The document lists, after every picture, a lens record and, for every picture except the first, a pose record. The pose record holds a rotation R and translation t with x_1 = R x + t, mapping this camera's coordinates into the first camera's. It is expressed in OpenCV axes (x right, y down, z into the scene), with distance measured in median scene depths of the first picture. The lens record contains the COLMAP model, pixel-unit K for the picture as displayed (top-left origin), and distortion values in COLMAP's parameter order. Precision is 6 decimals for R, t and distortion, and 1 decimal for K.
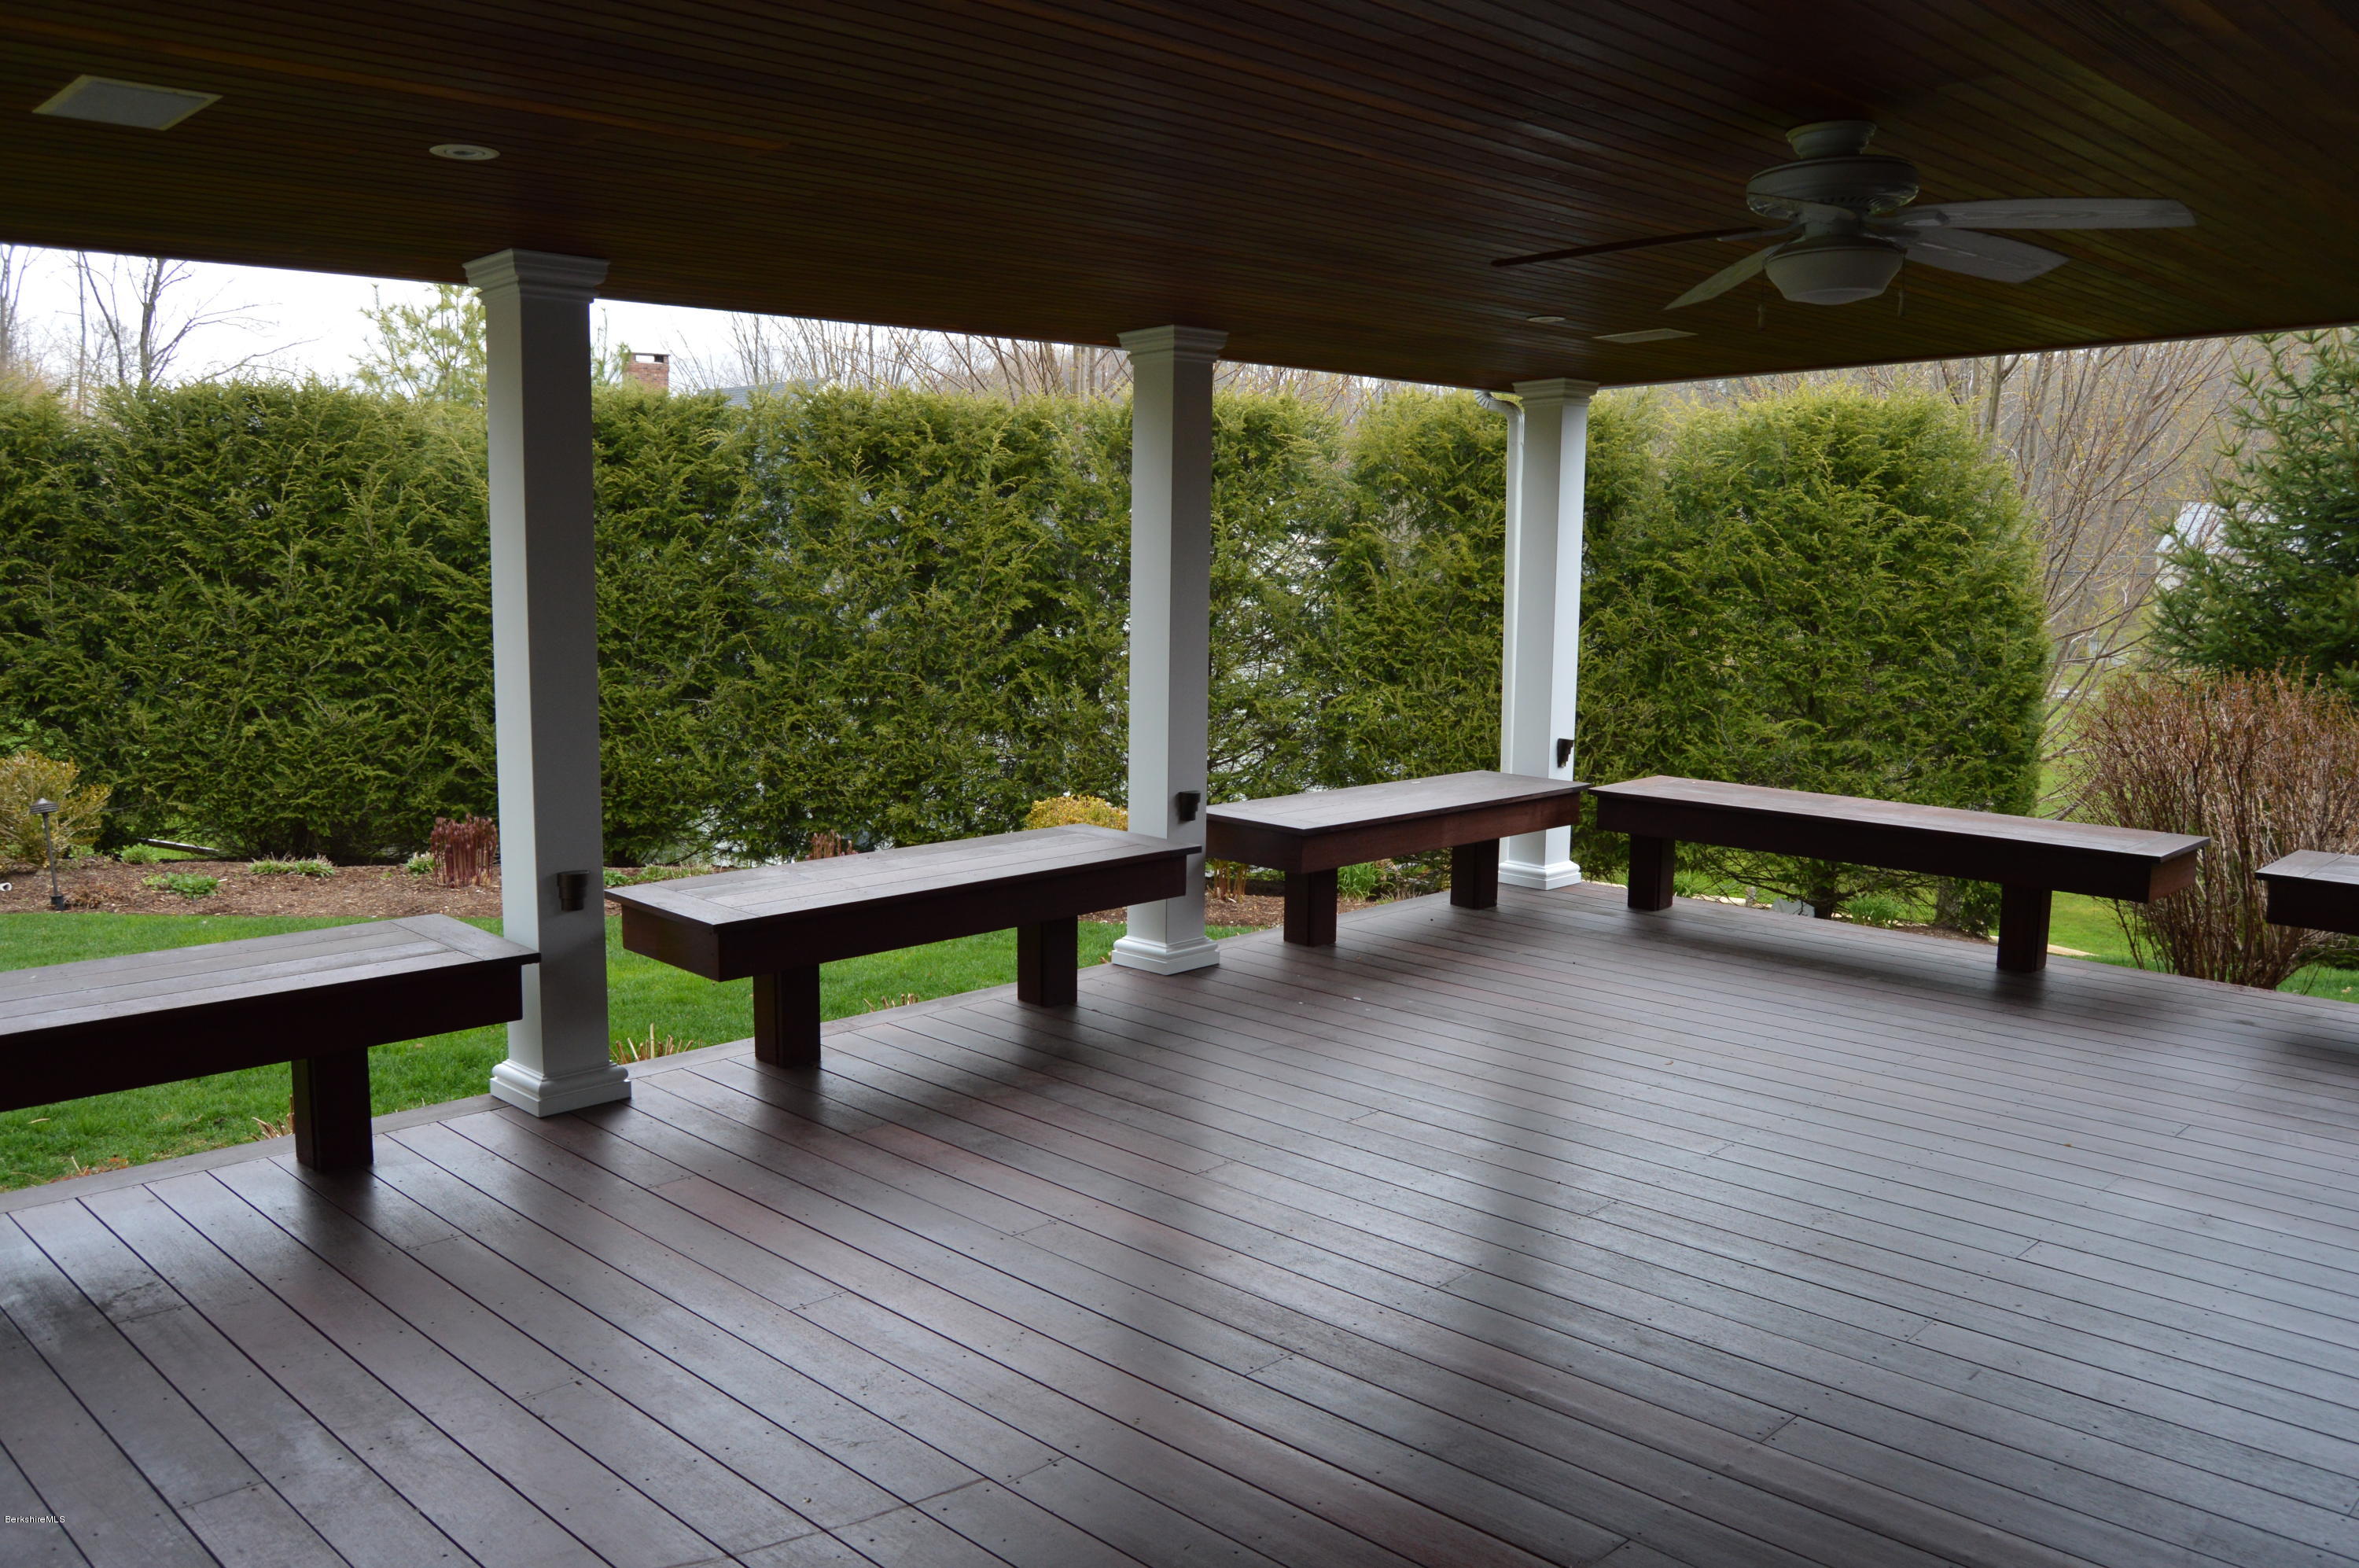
lens RADIAL K [[1880.8, 0, 1180.7], [0, 1880.8, 784.2], [0, 0, 1]] dist [-0.093247, 0.035376]
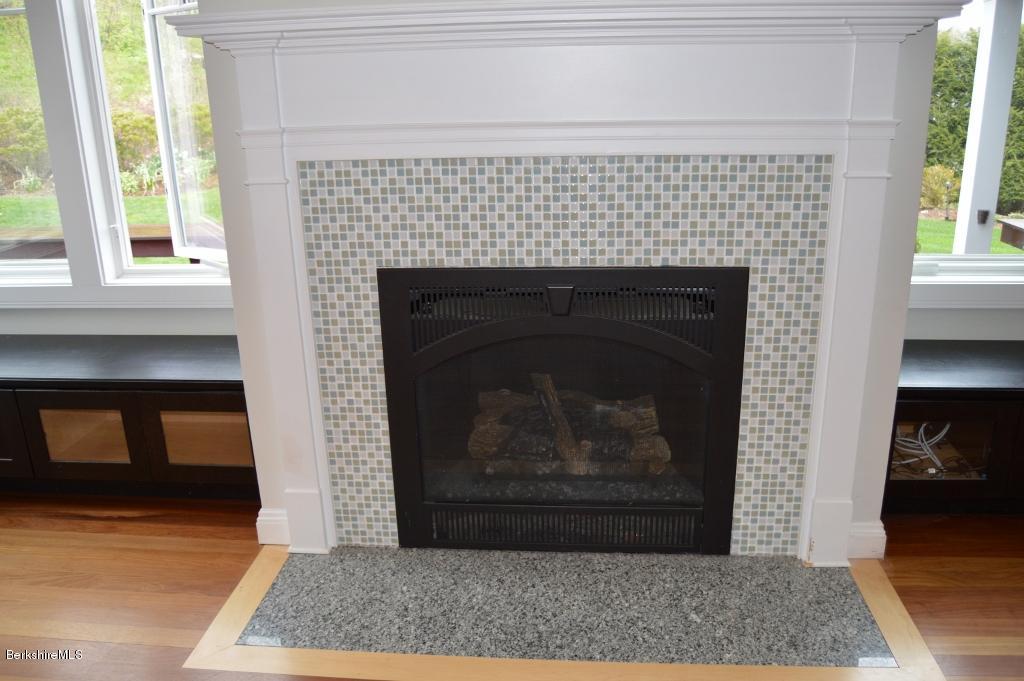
lens RADIAL K [[816.4, 0, 511.9], [0, 816.4, 340.7], [0, 0, 1]] dist [-0.093247, 0.035376]
pose [[0.634651, 0.208767, -0.744066, -0.071216], [-0.075772, 0.974991, 0.208930, 0.035643], [0.769075, -0.076219, 0.634598, -0.268102]]
